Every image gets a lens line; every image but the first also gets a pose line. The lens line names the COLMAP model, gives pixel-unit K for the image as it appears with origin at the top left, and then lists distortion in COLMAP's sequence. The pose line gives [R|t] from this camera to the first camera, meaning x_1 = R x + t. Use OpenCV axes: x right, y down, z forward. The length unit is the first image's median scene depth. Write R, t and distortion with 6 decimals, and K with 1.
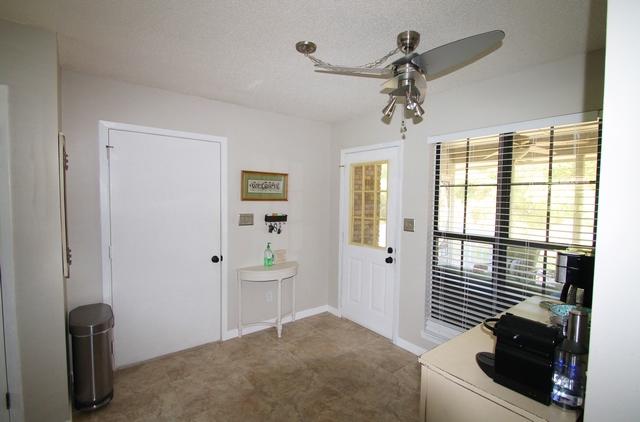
lens RADIAL K [[302.5, 0, 320.5], [0, 302.5, 212.7], [0, 0, 1]] dist [0.003000, 0.000286]
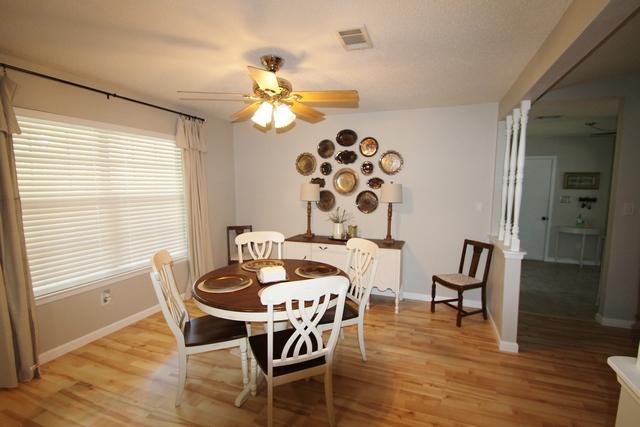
lens RADIAL K [[300.0, 0, 326.6], [0, 300.0, 216.9], [0, 0, 1]] dist [-0.005167, -0.005532]
pose [[0.520007, 0.089514, -0.849459, 0.525404], [-0.047892, 0.995985, 0.075636, 0.059200], [0.852819, 0.001351, 0.522206, -1.130943]]
